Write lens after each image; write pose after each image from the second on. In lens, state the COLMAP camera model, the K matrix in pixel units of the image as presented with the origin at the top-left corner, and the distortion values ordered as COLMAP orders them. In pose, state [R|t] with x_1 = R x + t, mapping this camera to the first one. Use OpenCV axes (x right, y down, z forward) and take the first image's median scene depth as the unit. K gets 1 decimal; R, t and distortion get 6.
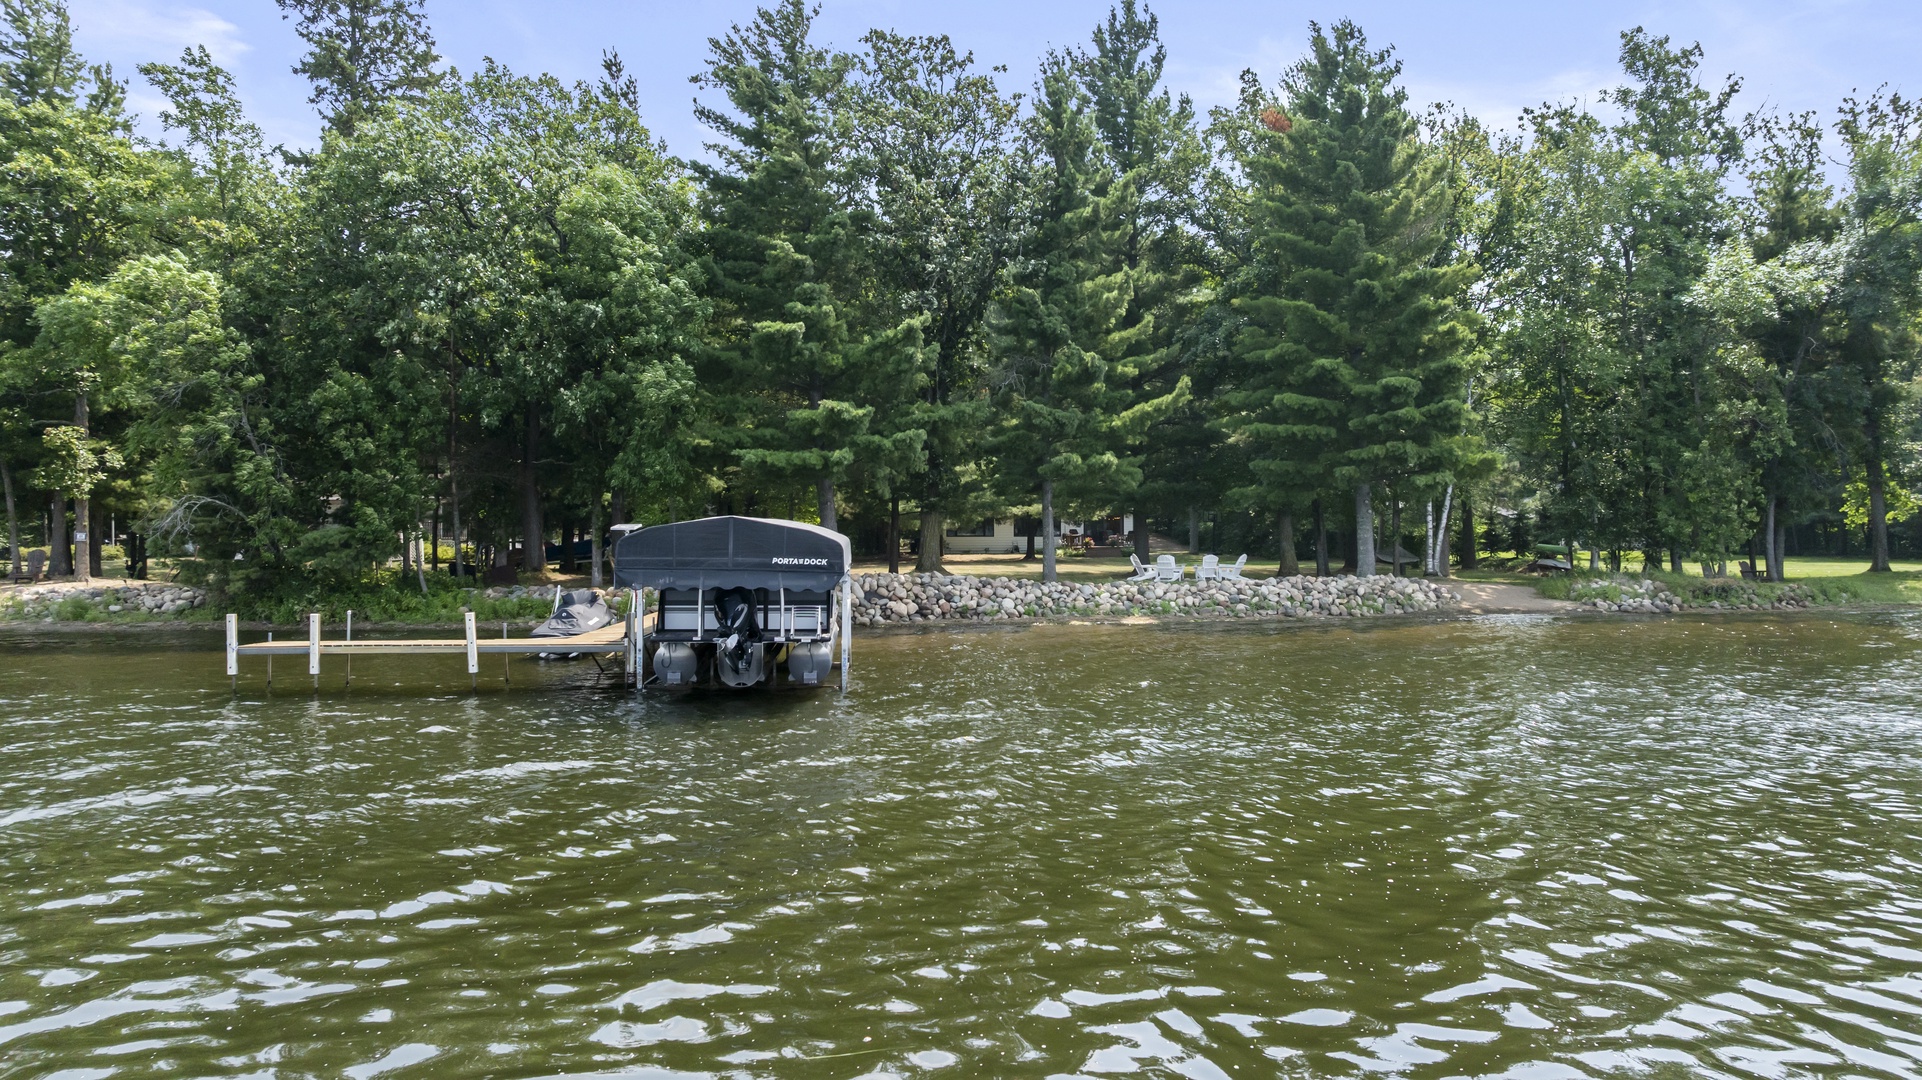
lens RADIAL K [[1366.0, 0, 961.0], [0, 1366.0, 540.0], [0, 0, 1]] dist [-0.046381, 0.048973]
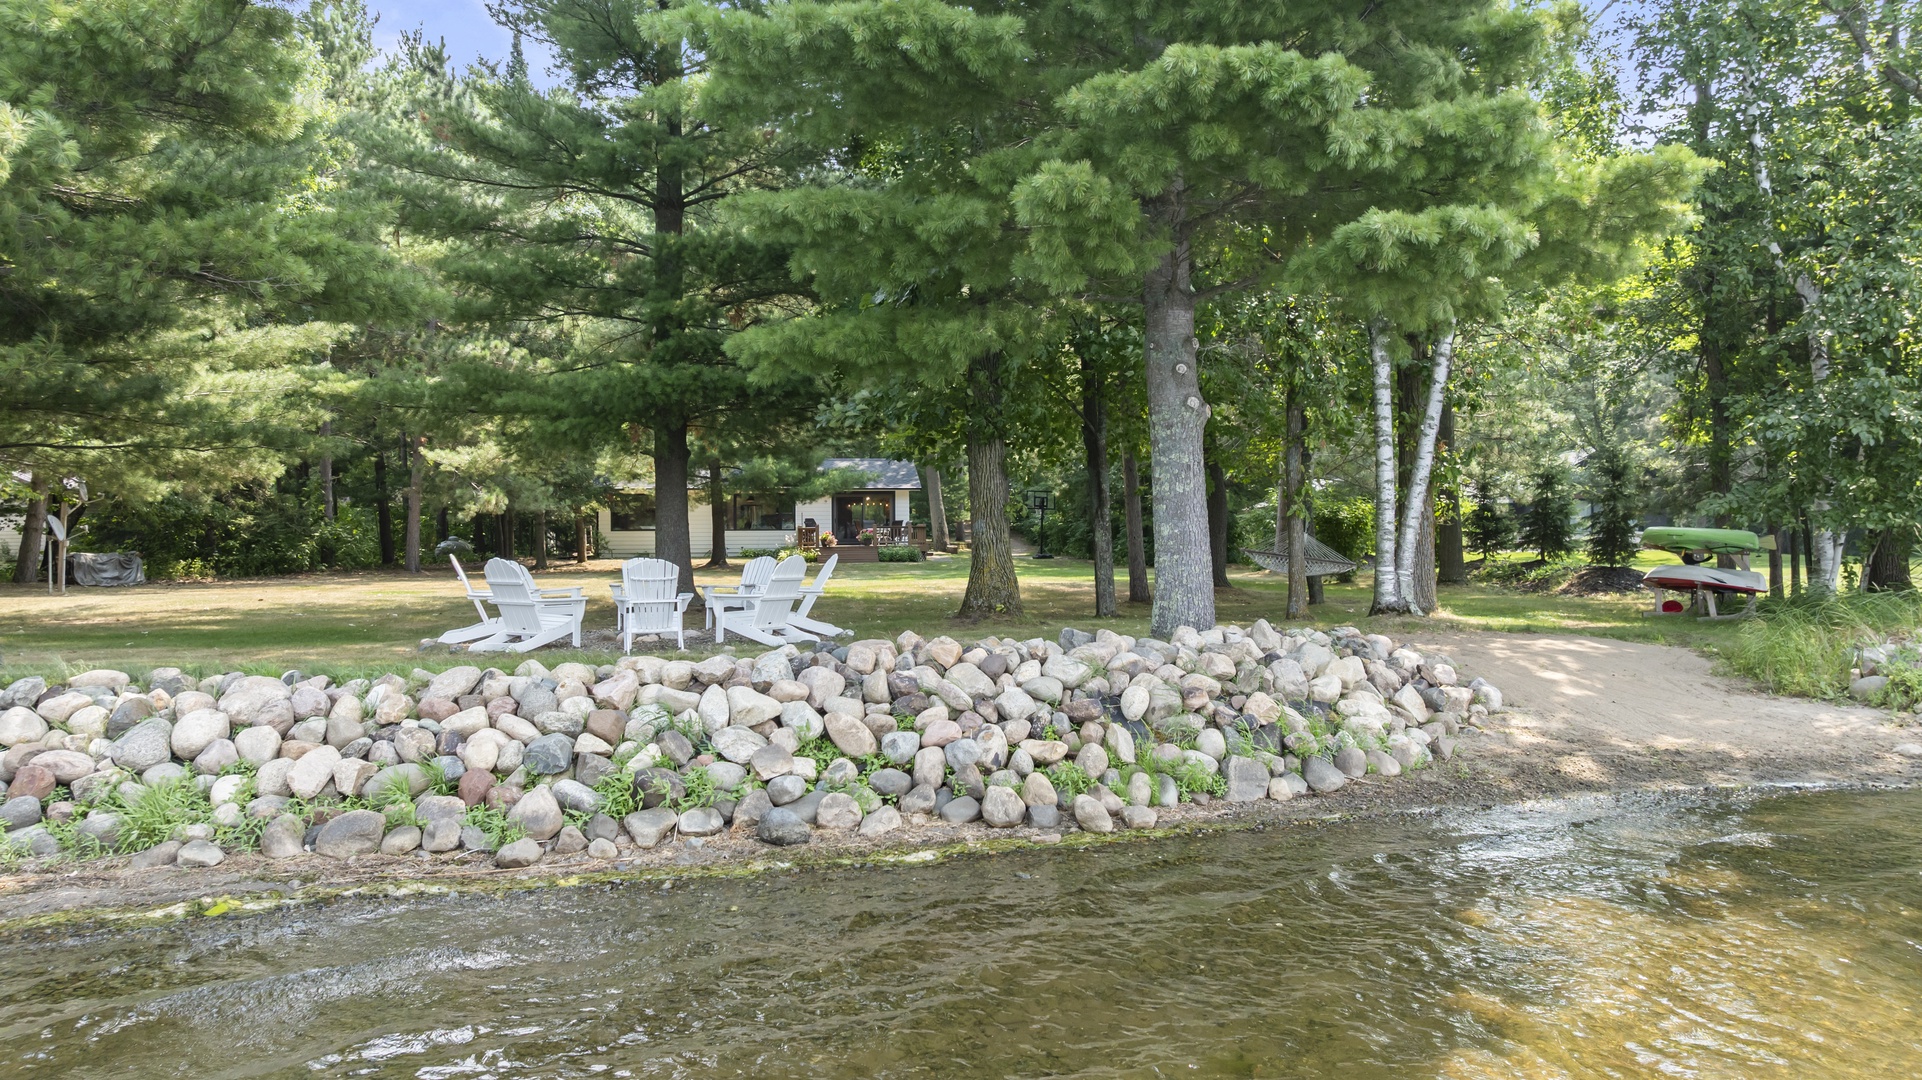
lens RADIAL K [[1366.0, 0, 961.0], [0, 1366.0, 540.0], [0, 0, 1]] dist [-0.046381, 0.048973]
pose [[0.998719, -0.003914, 0.050456, 0.236678], [0.004070, 0.999987, -0.002979, 0.008305], [-0.050443, 0.003180, 0.998722, 0.714584]]
